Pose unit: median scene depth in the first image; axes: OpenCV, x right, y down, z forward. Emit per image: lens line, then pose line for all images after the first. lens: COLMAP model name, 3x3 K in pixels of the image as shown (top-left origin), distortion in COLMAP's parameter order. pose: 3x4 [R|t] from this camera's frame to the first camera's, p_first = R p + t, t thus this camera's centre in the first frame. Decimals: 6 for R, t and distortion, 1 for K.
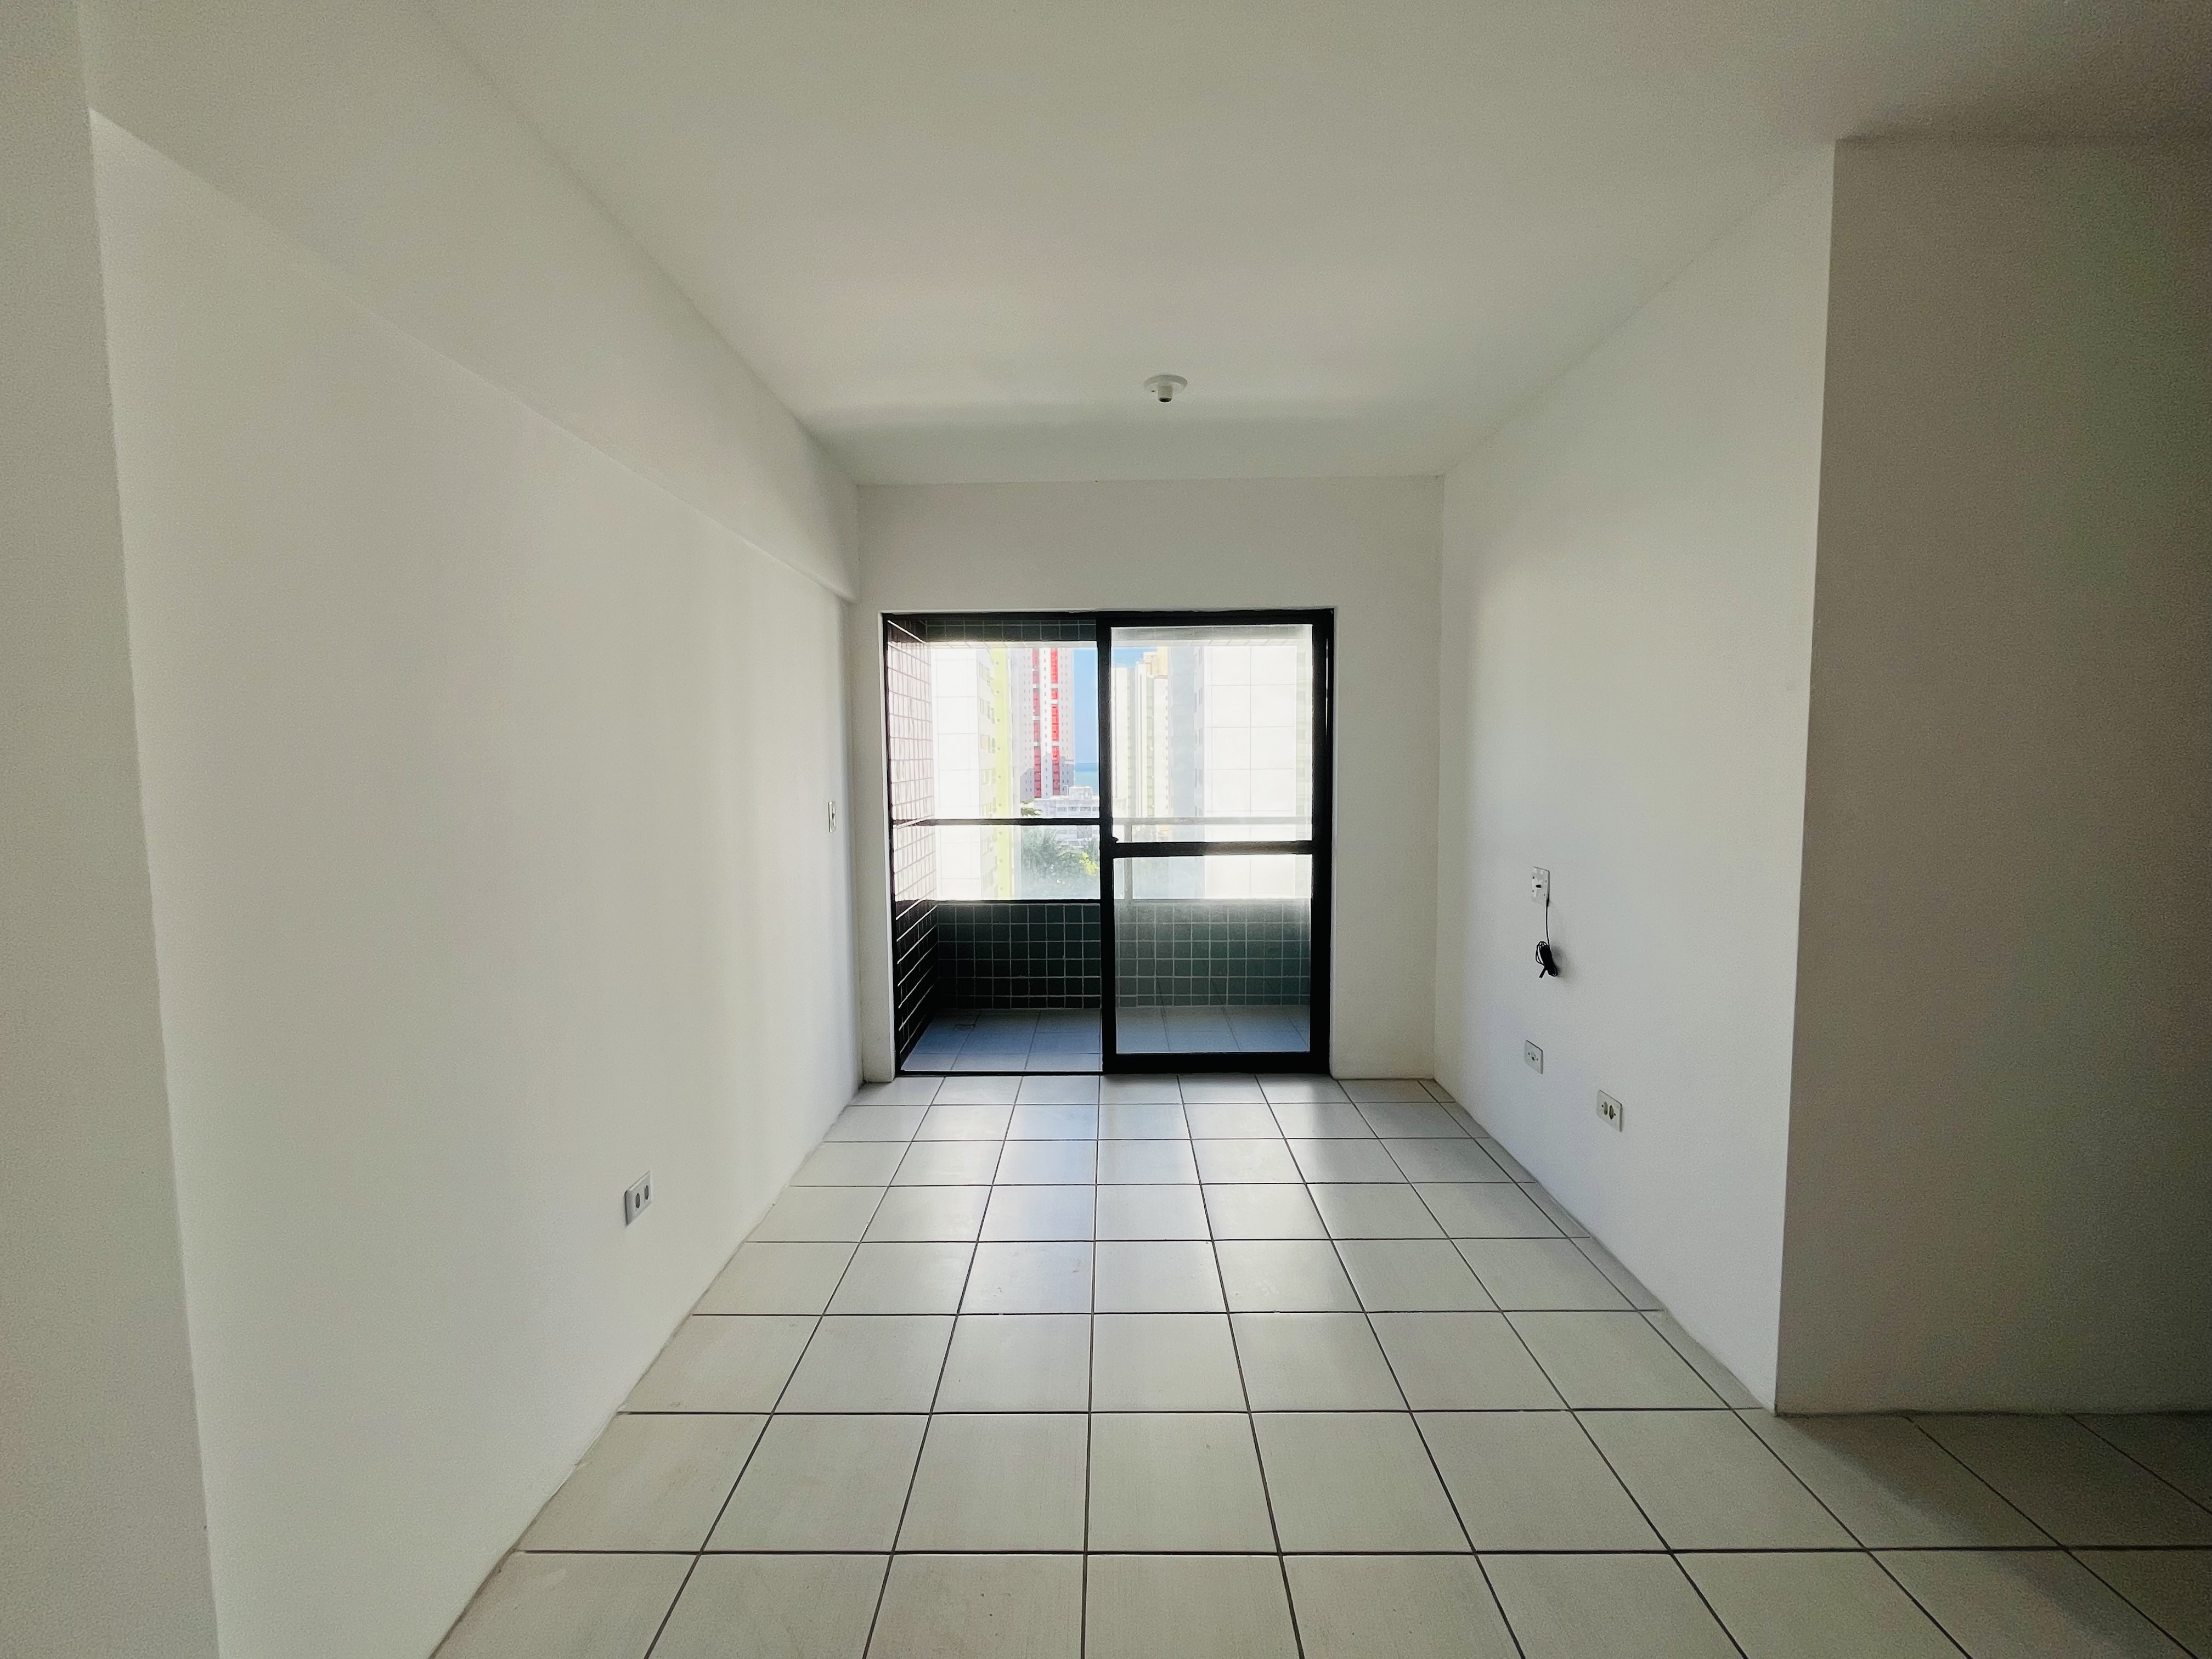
lens RADIAL K [[893.3, 0, 1103.3], [0, 893.3, 829.0], [0, 0, 1]] dist [-0.002825, -0.000392]
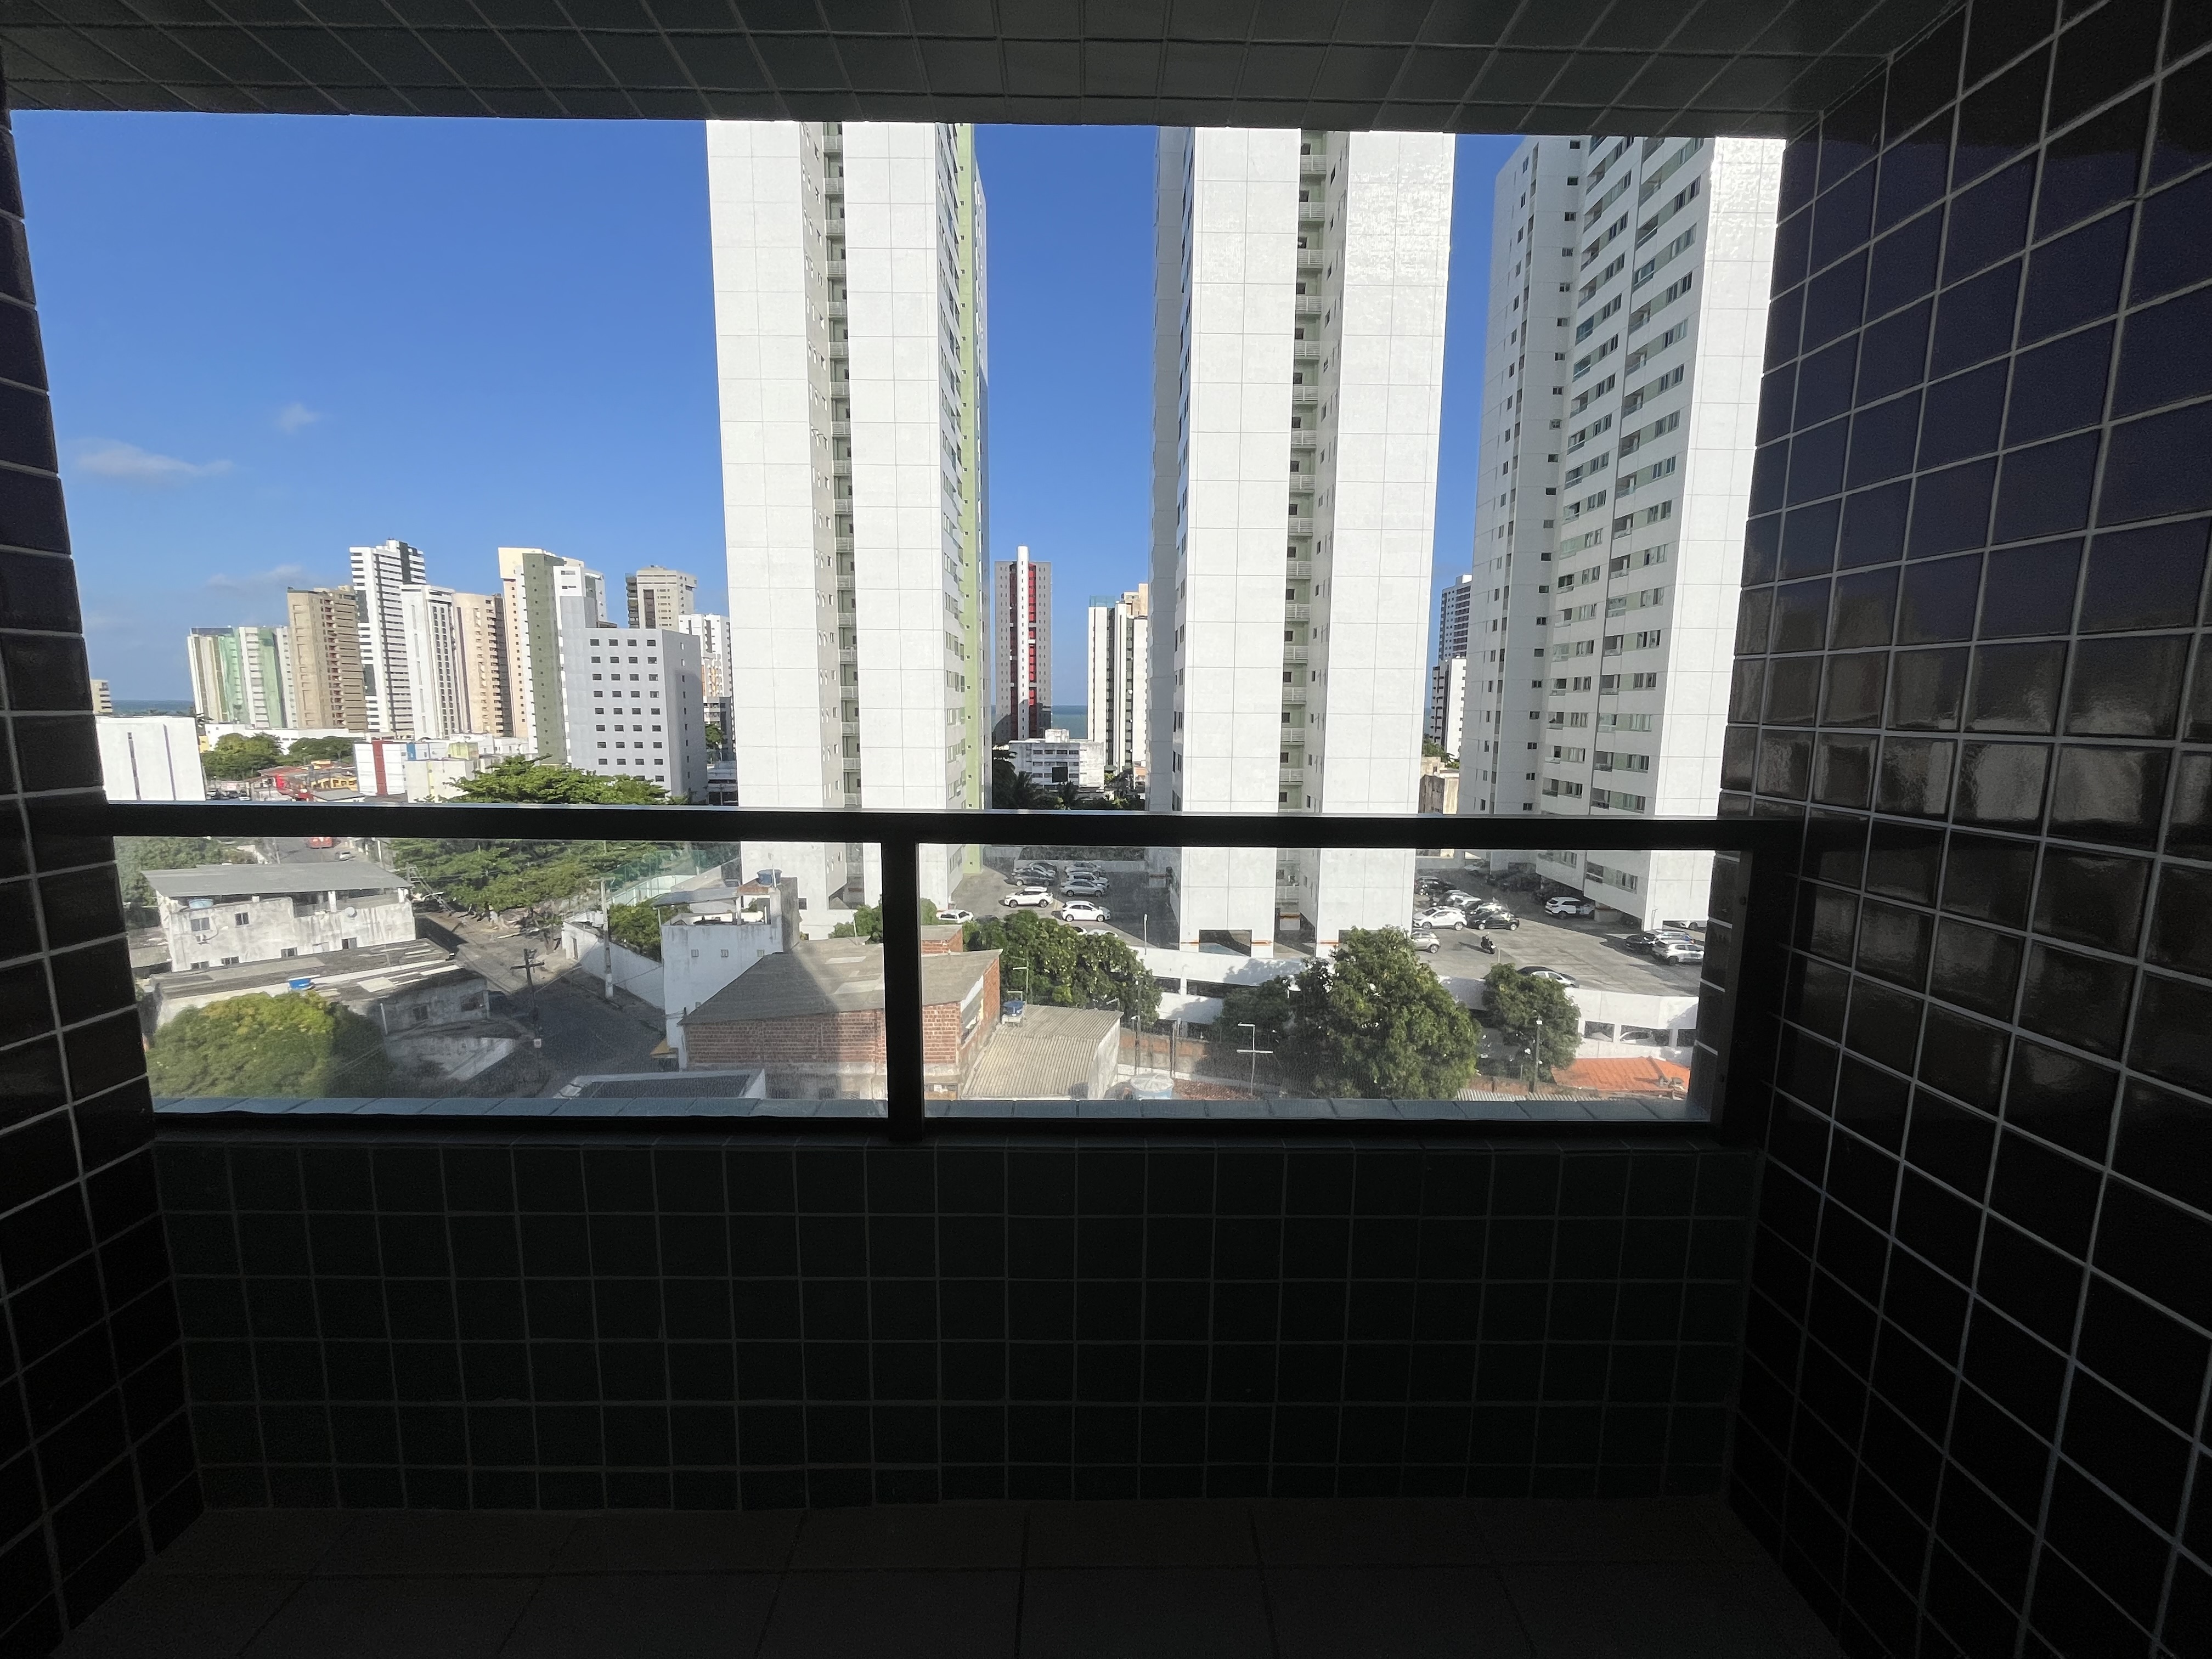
lens RADIAL K [[893.3, 0, 1094.4], [0, 893.3, 829.3], [0, 0, 1]] dist [-0.002825, -0.000392]
pose [[0.999758, 0.015257, 0.015872, 0.103121], [-0.016231, 0.997872, 0.063147, -0.032551], [-0.014875, -0.063389, 0.997878, 0.984687]]
